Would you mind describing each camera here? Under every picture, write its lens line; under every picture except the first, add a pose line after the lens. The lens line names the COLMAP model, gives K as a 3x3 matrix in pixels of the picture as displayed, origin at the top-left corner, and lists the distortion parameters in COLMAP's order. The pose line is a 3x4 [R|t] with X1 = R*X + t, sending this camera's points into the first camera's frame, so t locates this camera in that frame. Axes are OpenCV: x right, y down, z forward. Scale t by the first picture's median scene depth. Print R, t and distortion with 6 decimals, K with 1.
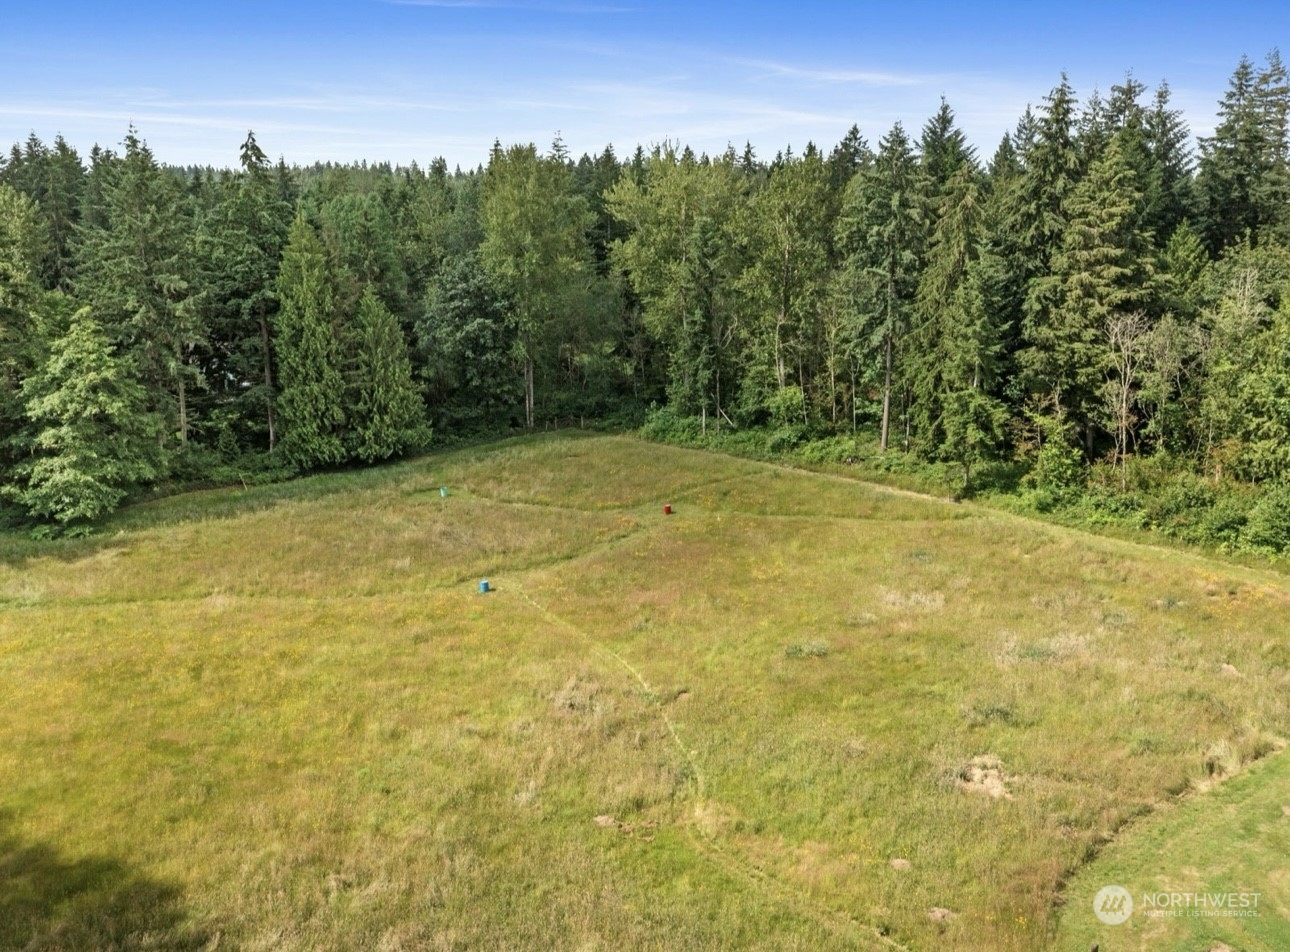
lens RADIAL K [[1162.5, 0, 645.5], [0, 1162.5, 433.1], [0, 0, 1]] dist [-0.017639, 0.004780]
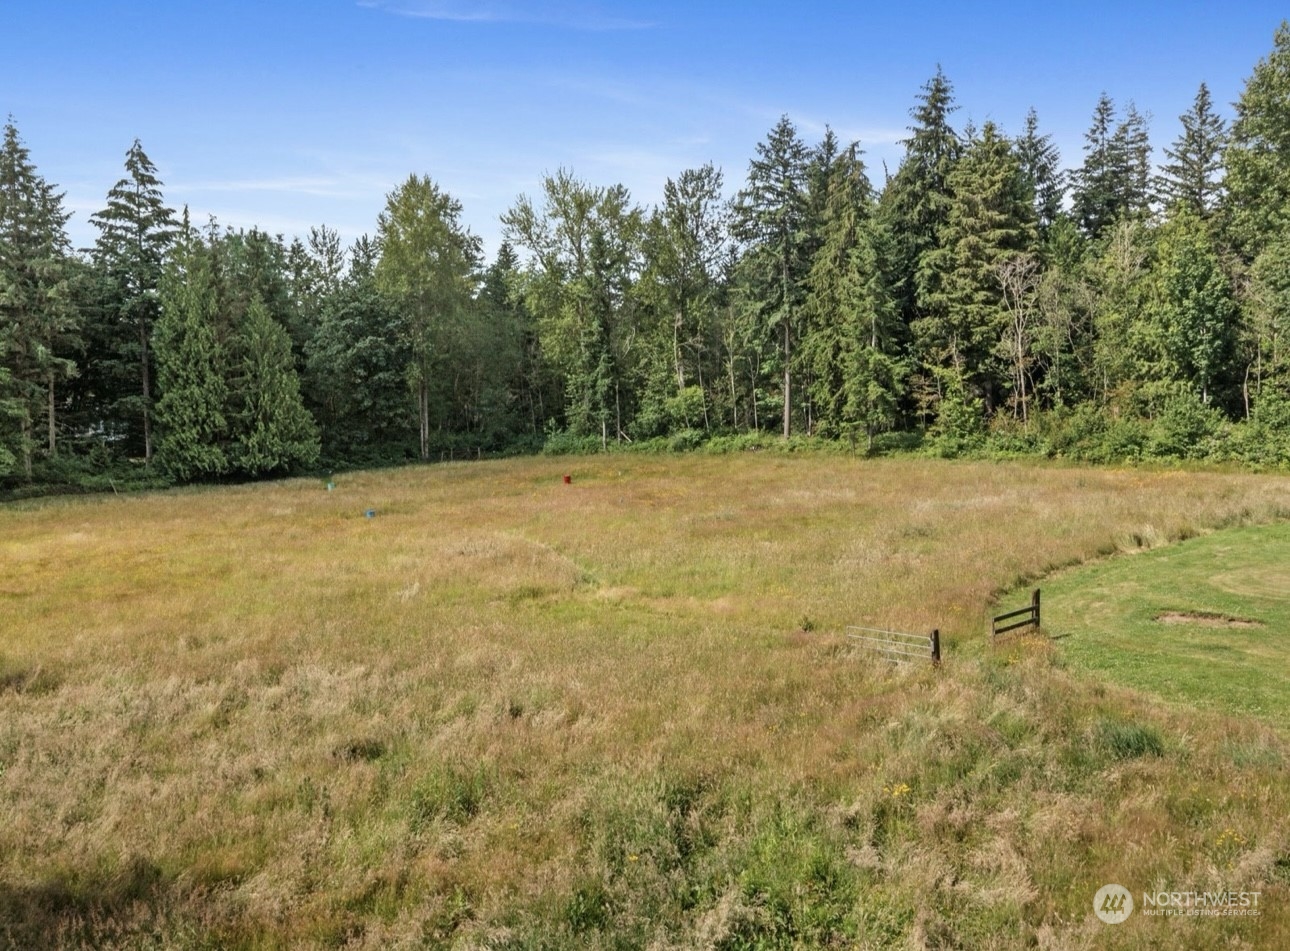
lens RADIAL K [[1162.5, 0, 645.7], [0, 1162.5, 476.1], [0, 0, 1]] dist [-0.017639, 0.004780]
pose [[0.996338, -0.016574, 0.083885, 0.002769], [0.029796, 0.986842, -0.158920, 0.192936], [-0.080147, 0.160837, 0.983721, 0.043966]]
